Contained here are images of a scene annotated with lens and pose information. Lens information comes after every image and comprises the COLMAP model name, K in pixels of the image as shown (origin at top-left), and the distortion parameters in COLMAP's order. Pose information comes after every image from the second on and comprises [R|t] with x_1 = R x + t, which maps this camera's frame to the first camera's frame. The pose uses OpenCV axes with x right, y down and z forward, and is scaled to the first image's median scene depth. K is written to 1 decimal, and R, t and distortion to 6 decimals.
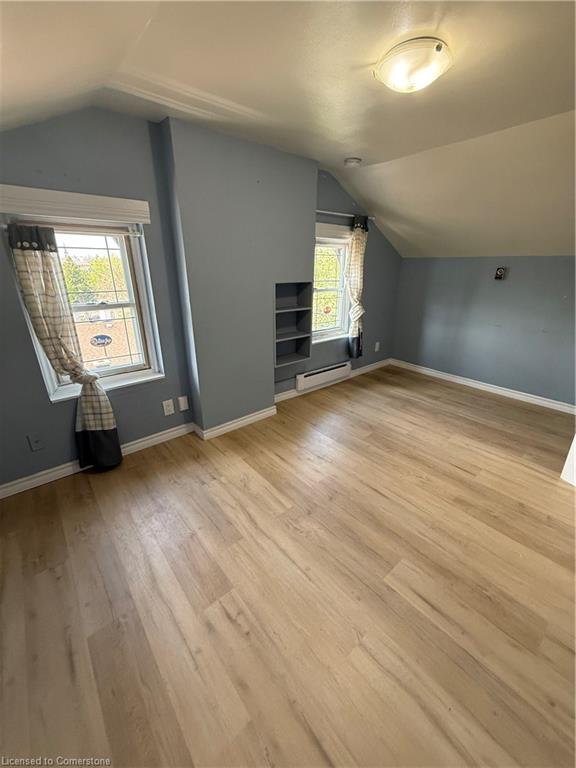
lens RADIAL K [[304.3, 0, 288.0], [0, 304.3, 384.0], [0, 0, 1]] dist [0.000267, -0.006224]
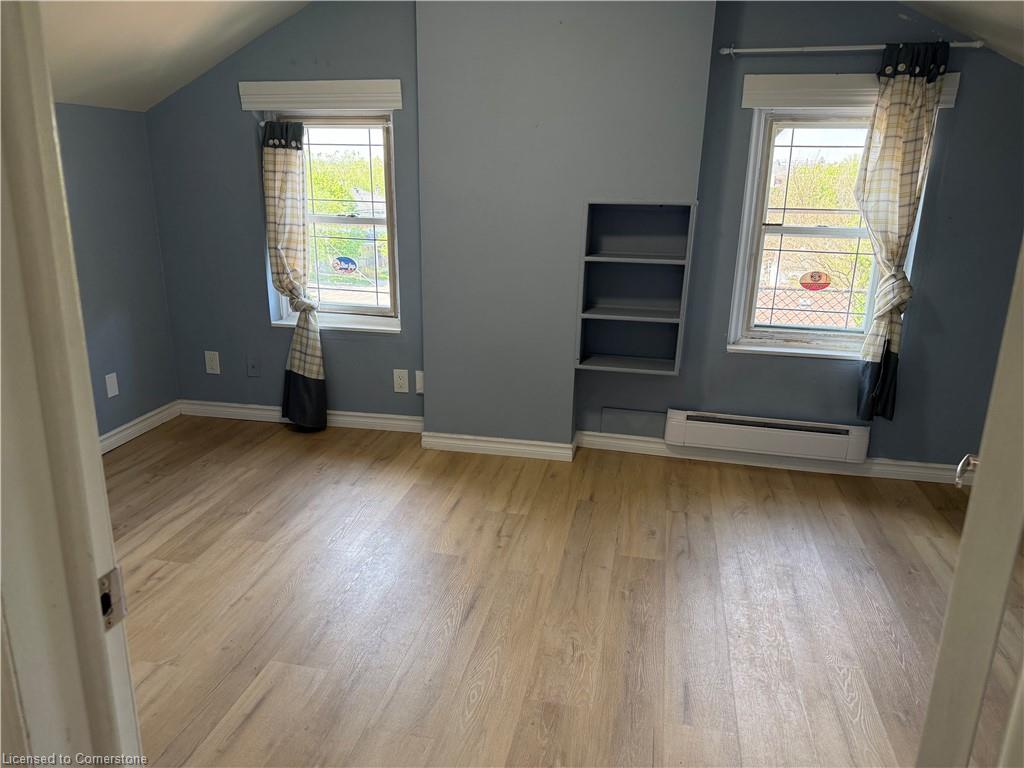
lens RADIAL K [[716.5, 0, 508.2], [0, 716.5, 385.9], [0, 0, 1]] dist [0.150731, -0.327444]
pose [[0.607388, 0.227673, -0.761081, 1.116705], [-0.299869, 0.952883, 0.045737, -0.063341], [0.735635, 0.200445, 0.647042, 0.208313]]
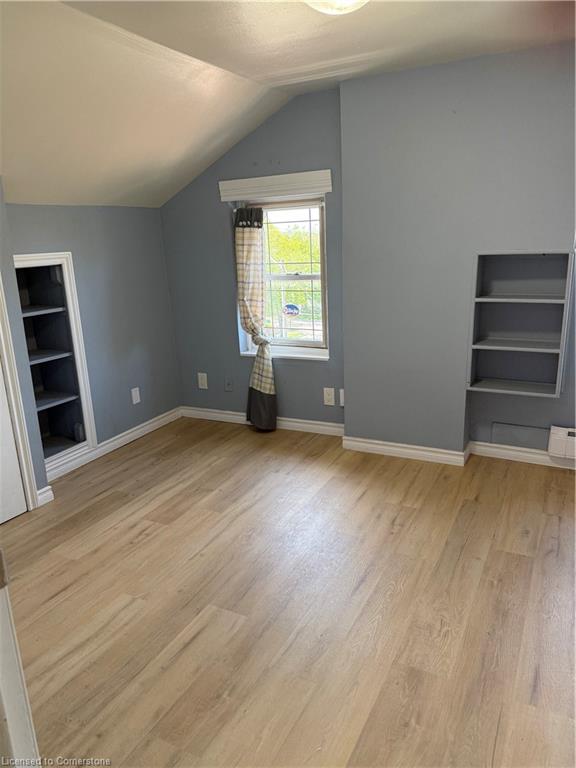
lens RADIAL K [[537.4, 0, 289.0], [0, 537.4, 390.0], [0, 0, 1]] dist [0.150731, -0.327444]
pose [[0.371535, 0.229184, -0.899687, 1.129076], [-0.294566, 0.948084, 0.119869, -0.108955], [0.880450, 0.220481, 0.419756, 0.306933]]
